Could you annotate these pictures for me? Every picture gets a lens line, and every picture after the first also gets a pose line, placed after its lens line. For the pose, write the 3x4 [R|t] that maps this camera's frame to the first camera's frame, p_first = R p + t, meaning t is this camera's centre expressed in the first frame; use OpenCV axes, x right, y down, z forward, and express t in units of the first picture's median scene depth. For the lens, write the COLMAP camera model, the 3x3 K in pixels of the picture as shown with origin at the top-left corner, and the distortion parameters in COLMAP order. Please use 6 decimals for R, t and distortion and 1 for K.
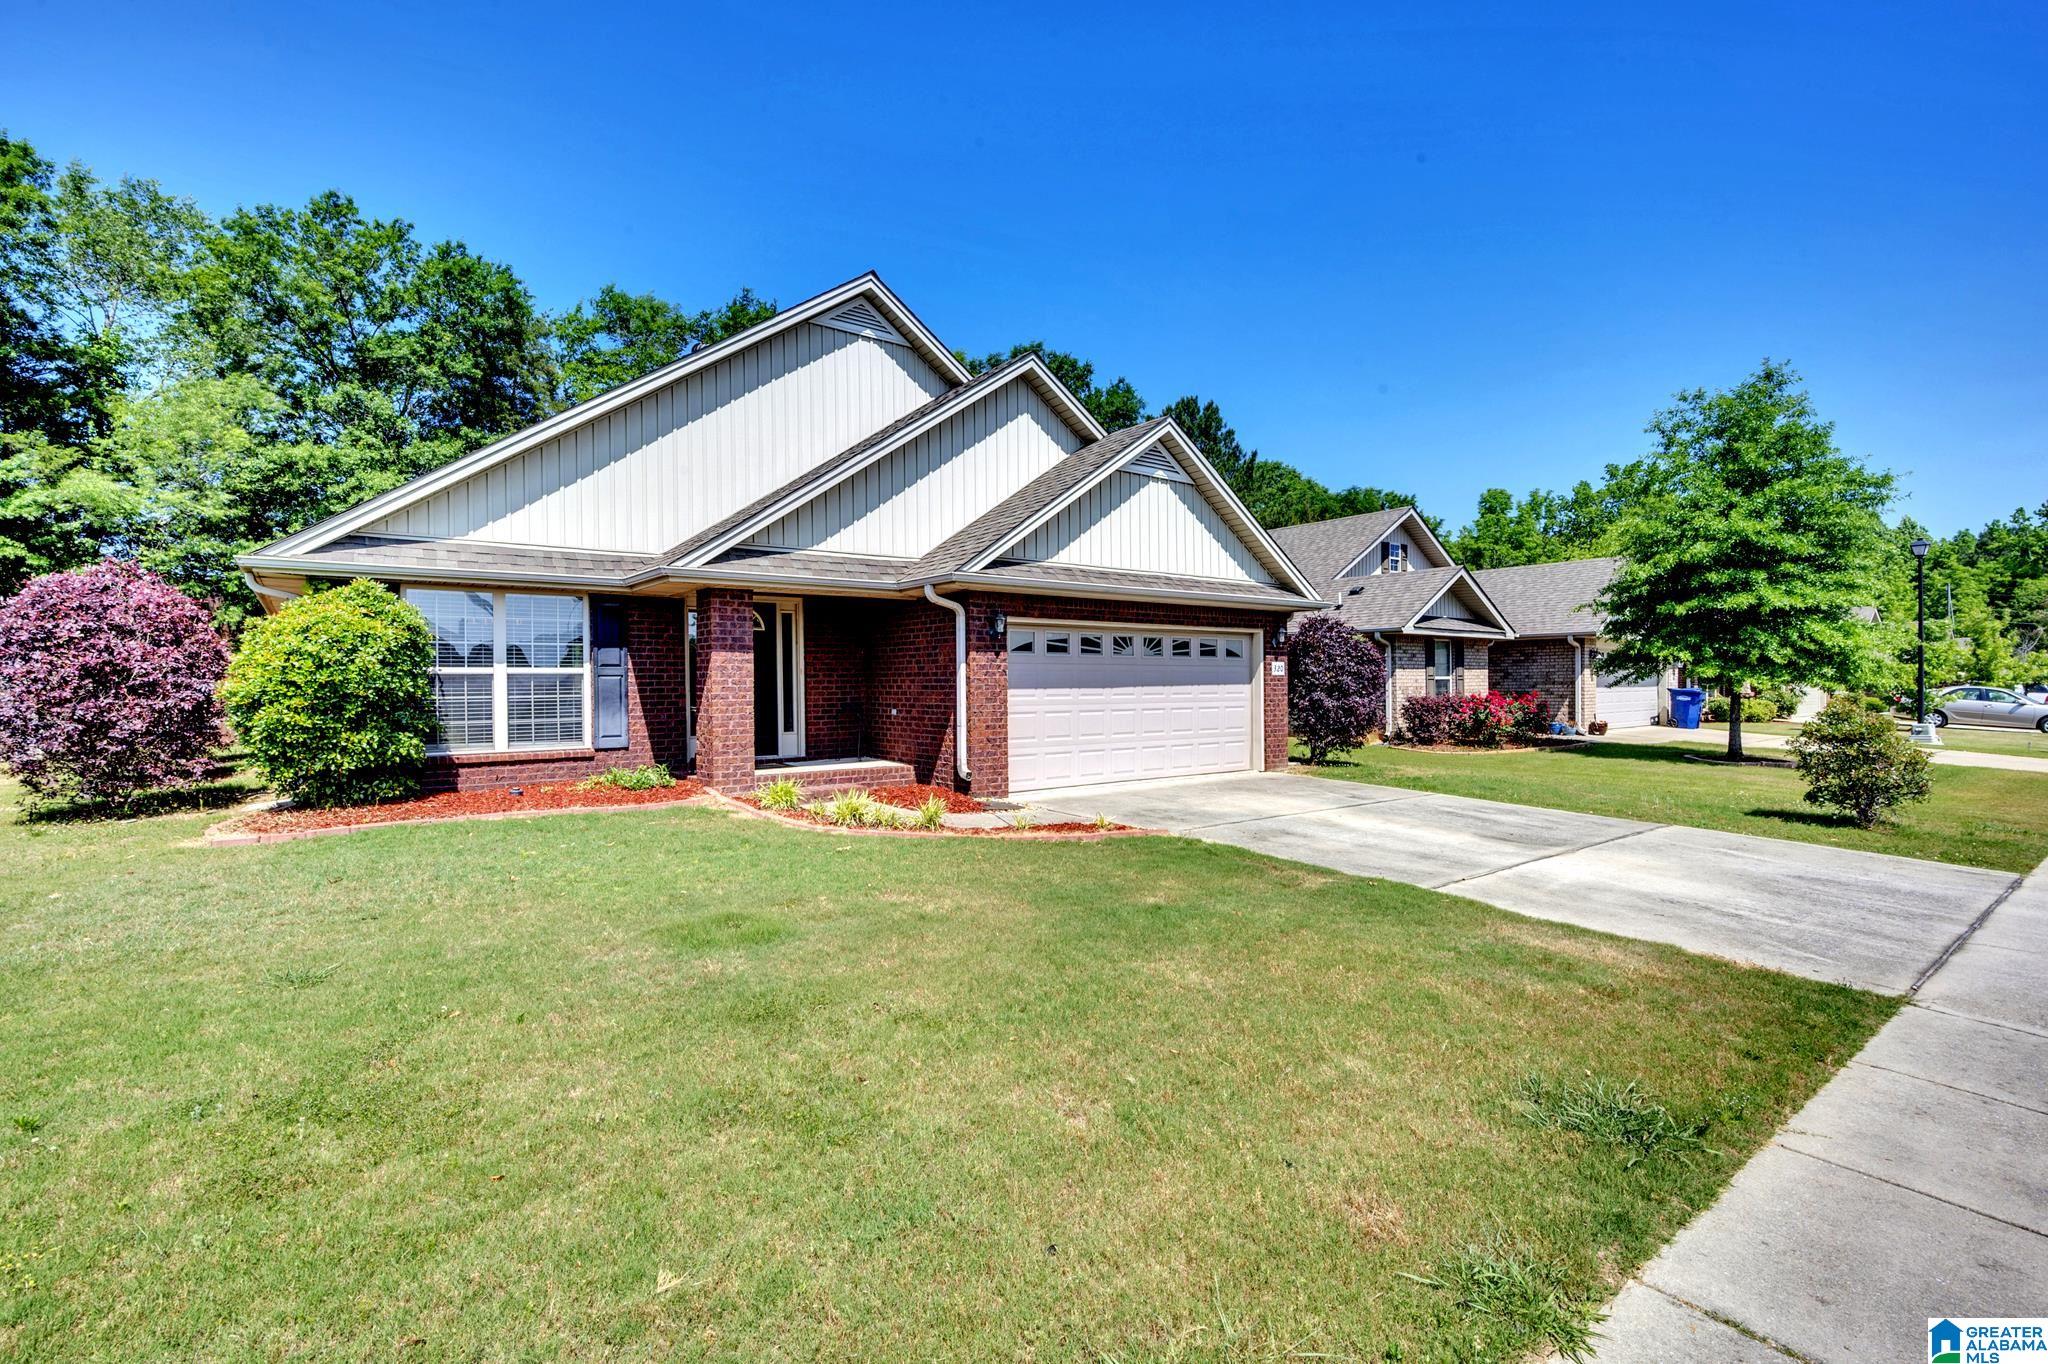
lens RADIAL K [[802.7, 0, 970.1], [0, 802.7, 684.3], [0, 0, 1]] dist [0.002943, -0.000280]
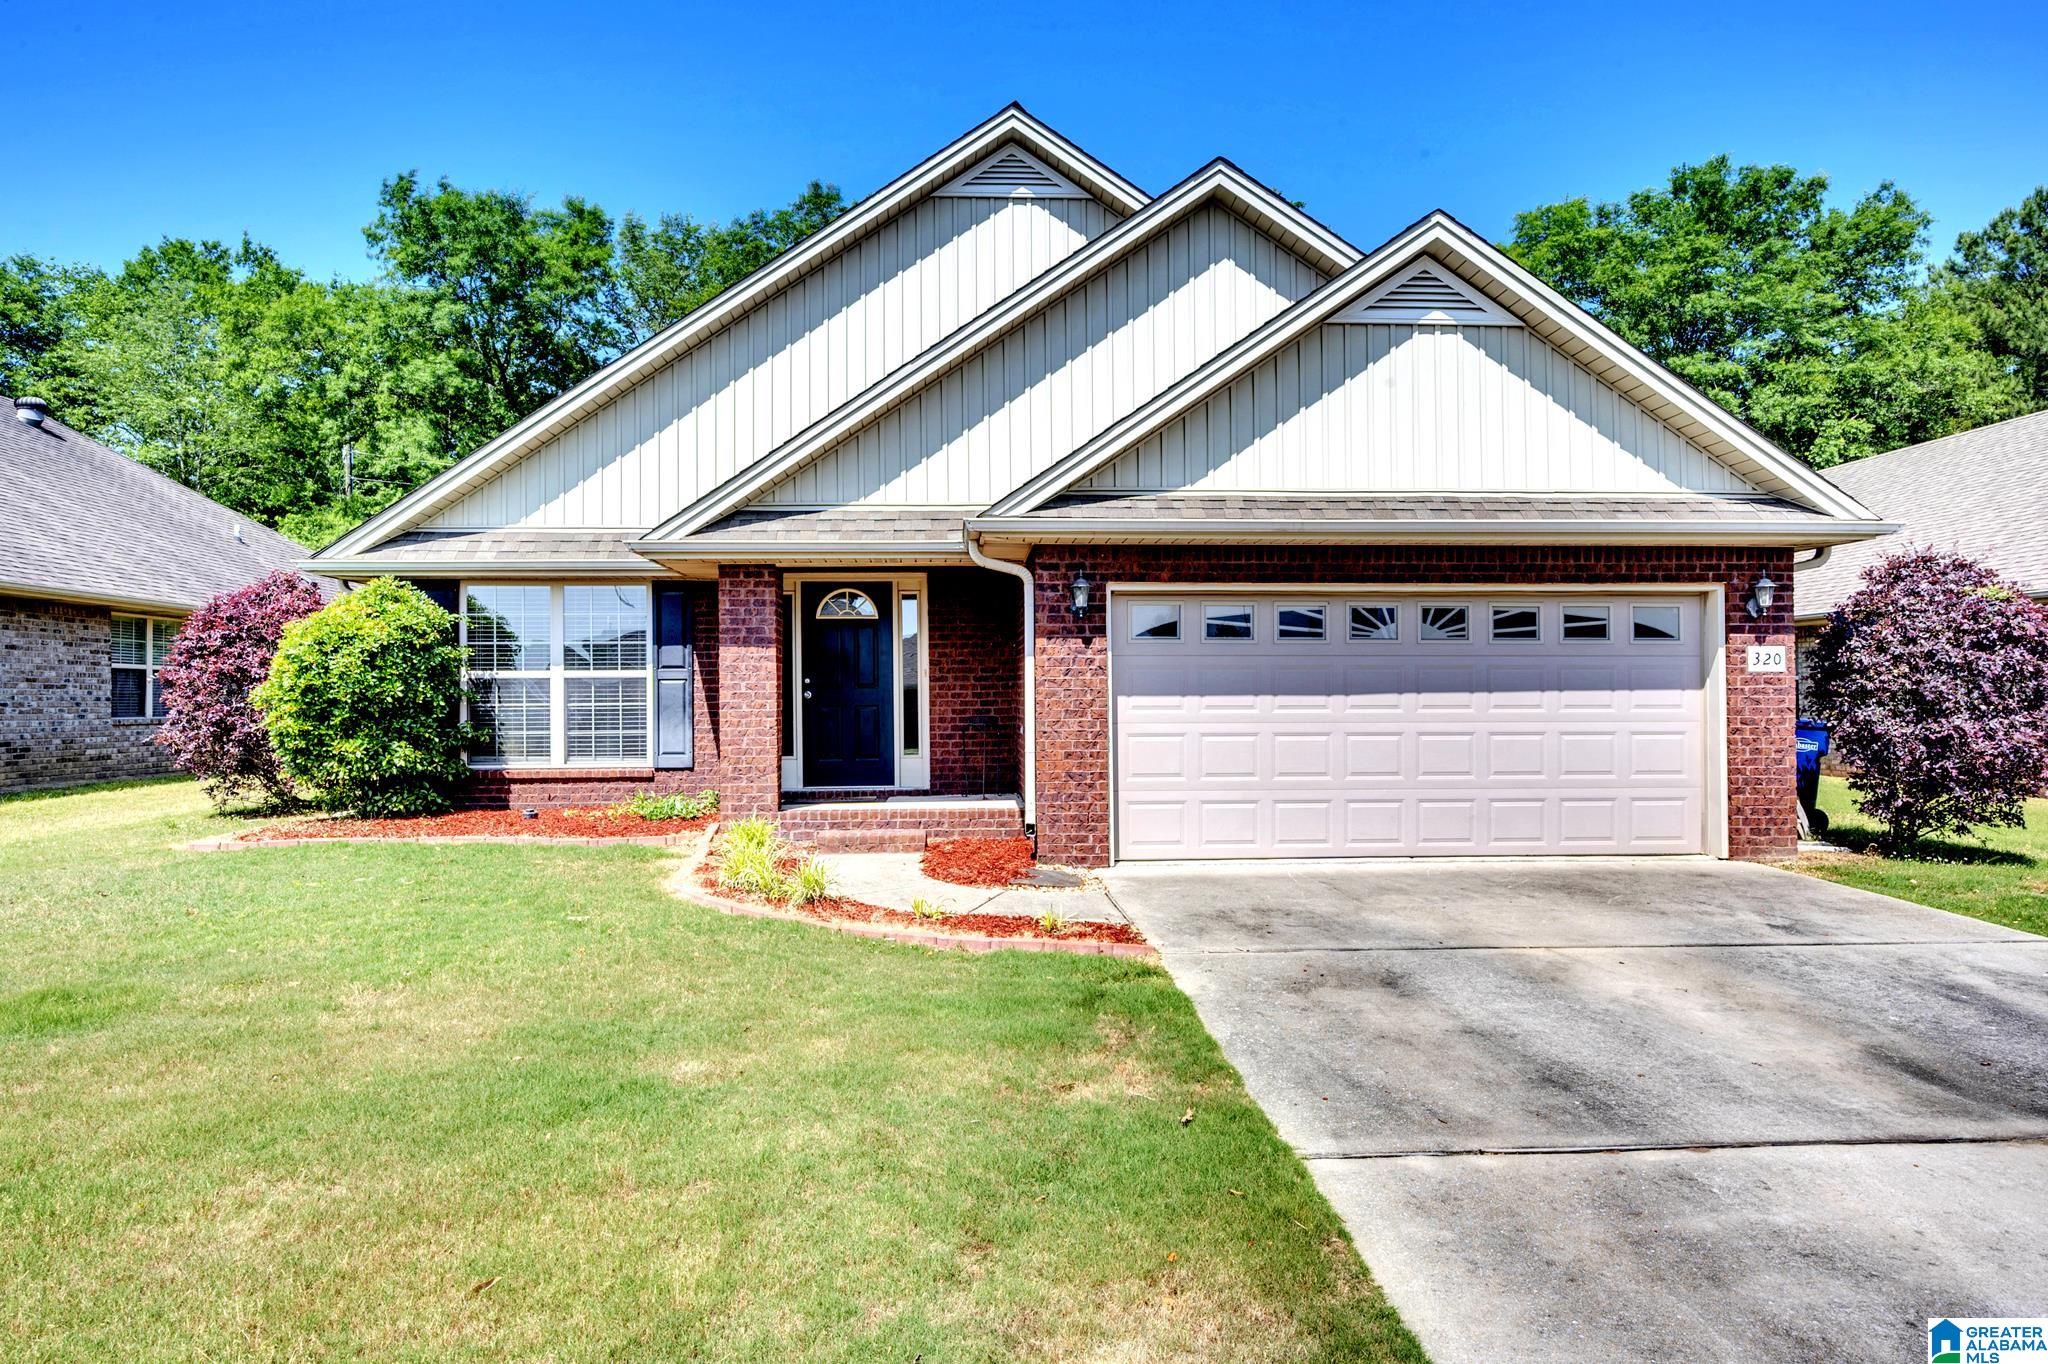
lens RADIAL K [[1056.0, 0, 1028.6], [0, 1056.0, 683.6], [0, 0, 1]] dist [-0.001106, -0.001638]
pose [[0.867497, -0.004152, -0.497425, 0.405396], [-0.001482, 0.999939, -0.010930, 0.004752], [0.497440, 0.010219, 0.867438, 0.245464]]
